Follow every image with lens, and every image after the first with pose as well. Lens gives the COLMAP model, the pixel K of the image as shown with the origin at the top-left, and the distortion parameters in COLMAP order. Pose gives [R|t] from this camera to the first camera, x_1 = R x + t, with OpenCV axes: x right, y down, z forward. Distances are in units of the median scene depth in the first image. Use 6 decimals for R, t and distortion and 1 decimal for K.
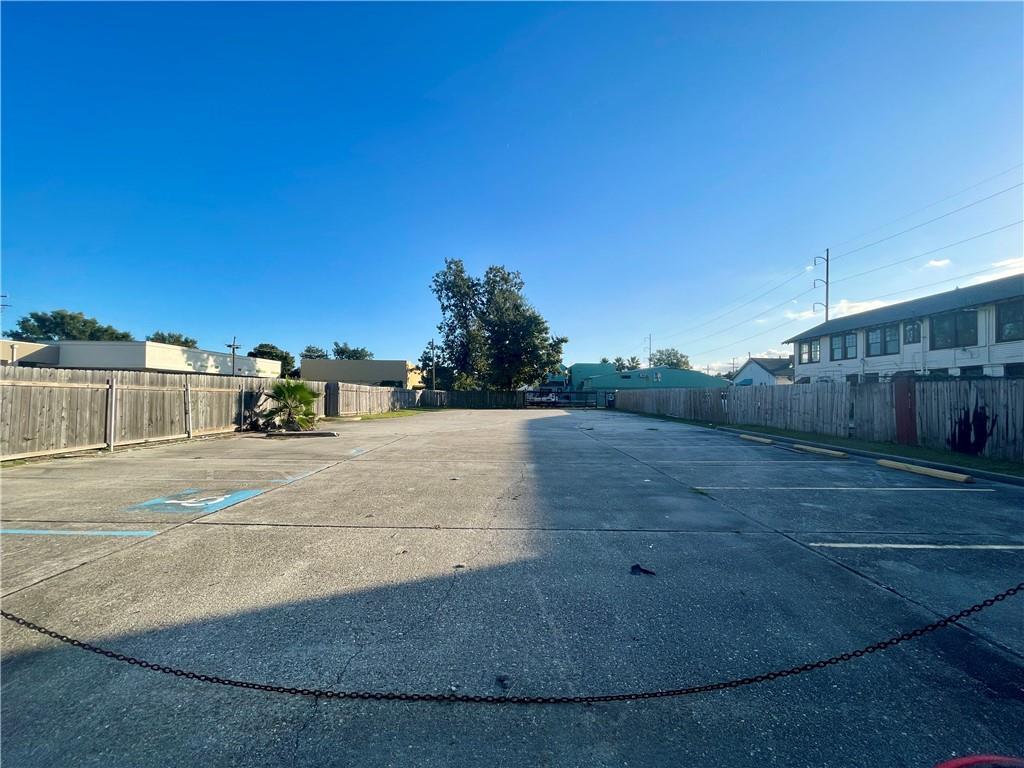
lens RADIAL K [[413.5, 0, 508.6], [0, 413.5, 385.4], [0, 0, 1]] dist [-0.001560, 0.001538]
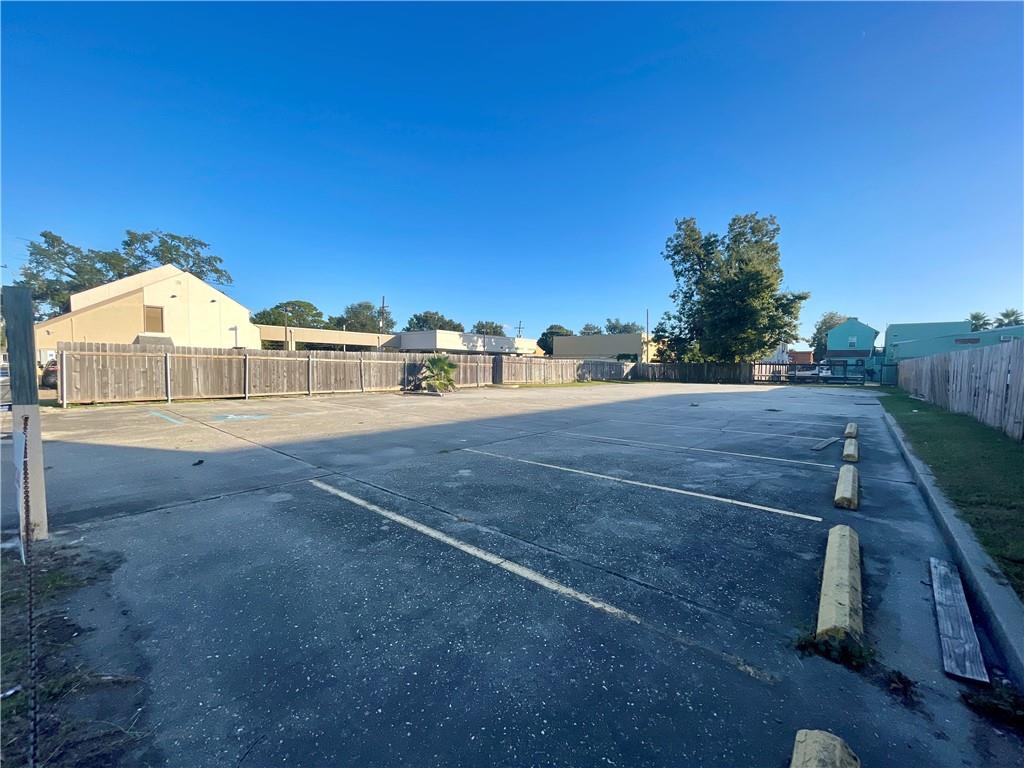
lens RADIAL K [[413.5, 0, 511.1], [0, 413.5, 383.8], [0, 0, 1]] dist [-0.001560, 0.001538]
pose [[0.764441, 0.027078, -0.644125, 0.212999], [0.010624, 0.998453, 0.054582, 0.004606], [0.644606, -0.048567, 0.762971, 0.050938]]
